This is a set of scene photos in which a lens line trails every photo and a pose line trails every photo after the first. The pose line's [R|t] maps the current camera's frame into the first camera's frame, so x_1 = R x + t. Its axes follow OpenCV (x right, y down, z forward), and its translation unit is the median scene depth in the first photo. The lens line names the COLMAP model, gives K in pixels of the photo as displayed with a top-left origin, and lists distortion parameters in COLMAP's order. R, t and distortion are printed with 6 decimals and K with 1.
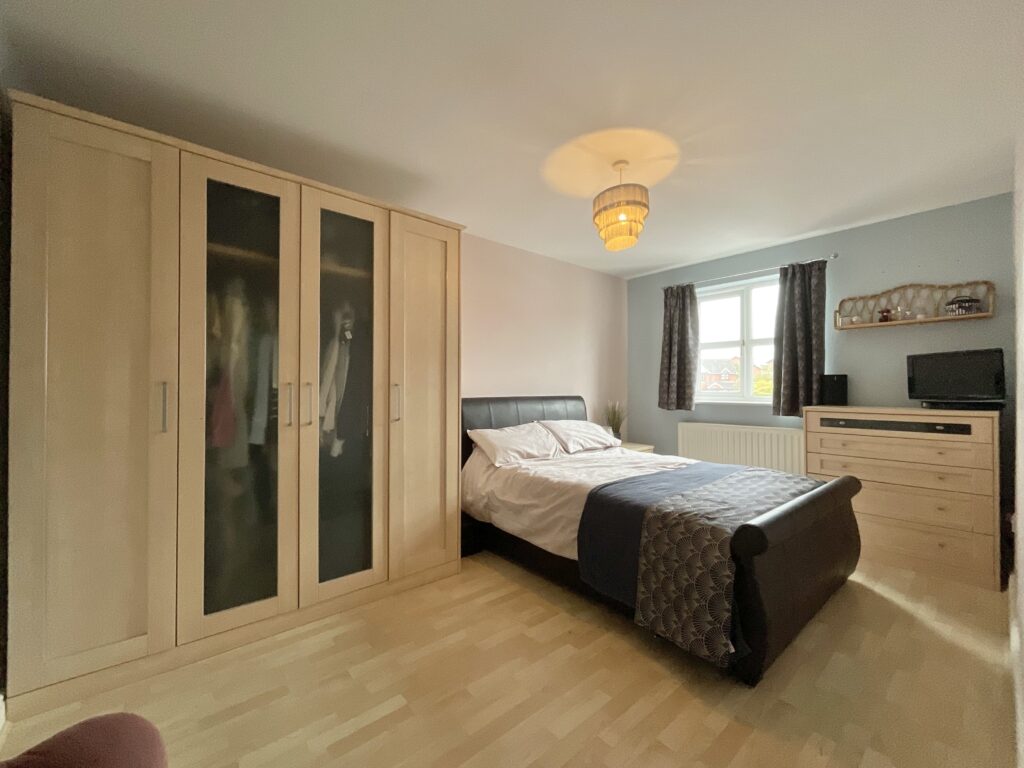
lens RADIAL K [[416.5, 0, 512.0], [0, 416.5, 384.0], [0, 0, 1]] dist [0.000354, 0.000578]
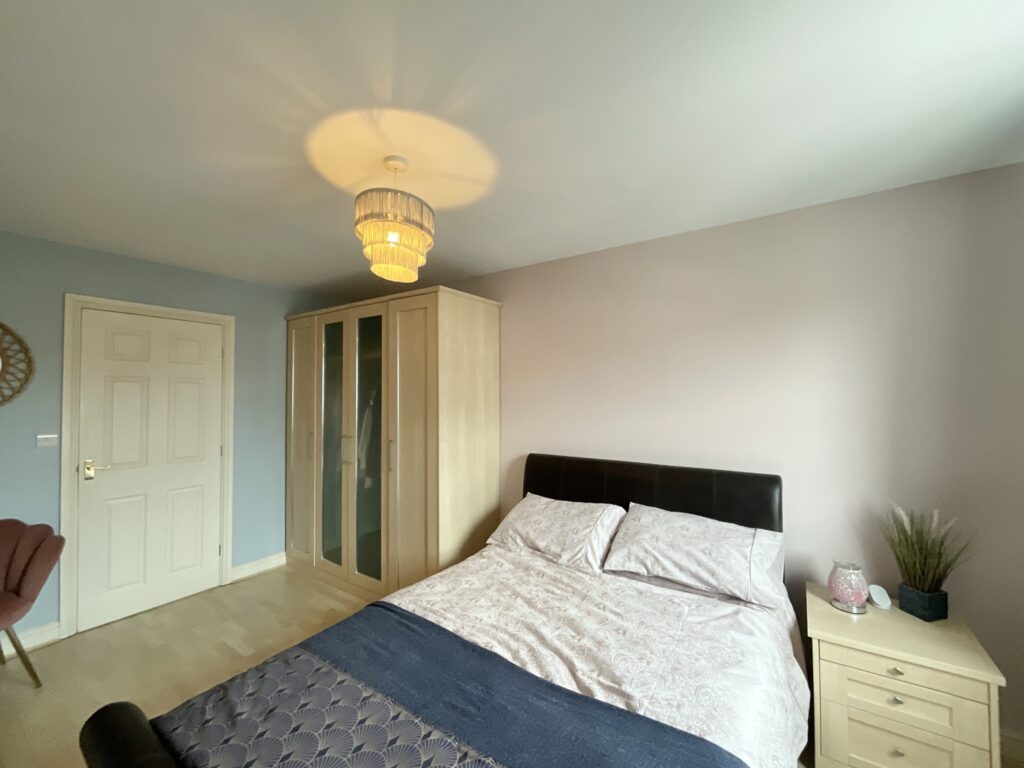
lens RADIAL K [[416.5, 0, 512.0], [0, 416.5, 384.0], [0, 0, 1]] dist [0.000354, 0.000578]
pose [[0.262659, -0.023151, -0.964611, 1.037676], [0.015480, 0.999685, -0.019778, -0.140650], [0.964765, -0.009737, 0.262934, 1.053517]]
